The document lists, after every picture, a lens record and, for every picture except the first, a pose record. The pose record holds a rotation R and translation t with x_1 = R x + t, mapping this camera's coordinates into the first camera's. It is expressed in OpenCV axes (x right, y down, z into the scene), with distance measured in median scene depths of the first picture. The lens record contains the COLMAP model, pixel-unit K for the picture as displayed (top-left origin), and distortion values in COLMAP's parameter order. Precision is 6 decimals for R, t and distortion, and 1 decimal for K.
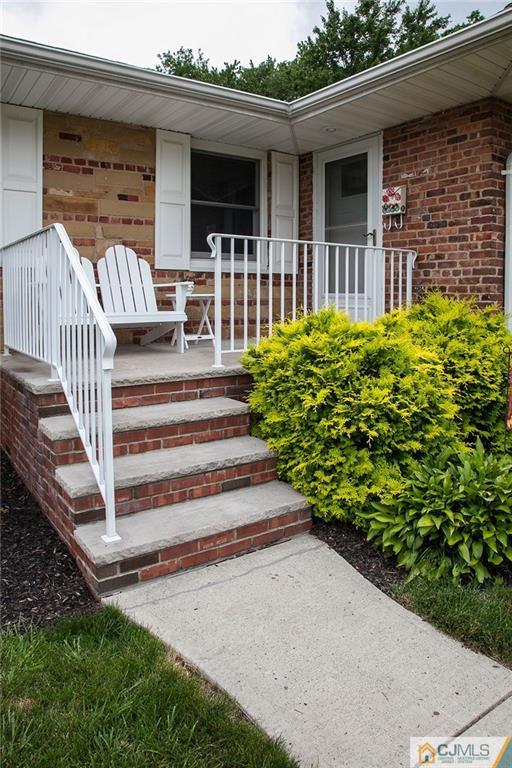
lens RADIAL K [[560.9, 0, 281.4], [0, 560.9, 329.3], [0, 0, 1]] dist [-0.083783, 0.006780]
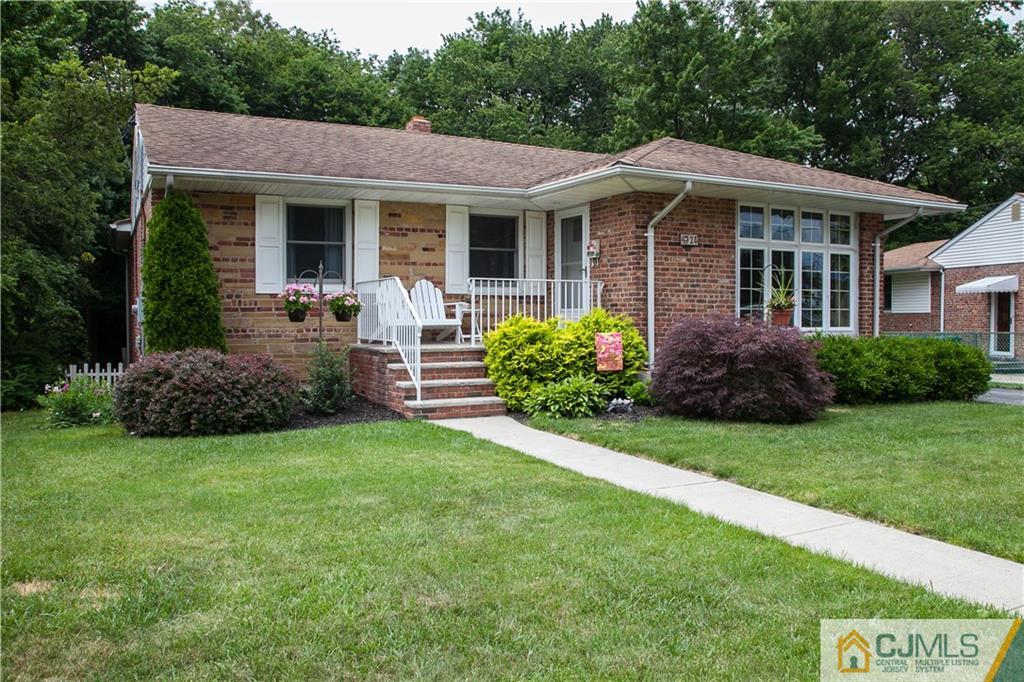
lens RADIAL K [[785.9, 0, 512.0], [0, 785.9, 341.0], [0, 0, 1]] dist [-0.081859, -0.000903]
pose [[0.985792, 0.000500, -0.167967, 0.360378], [-0.005158, 0.999614, -0.027297, 0.092564], [0.167889, 0.027775, 0.985415, -1.250528]]
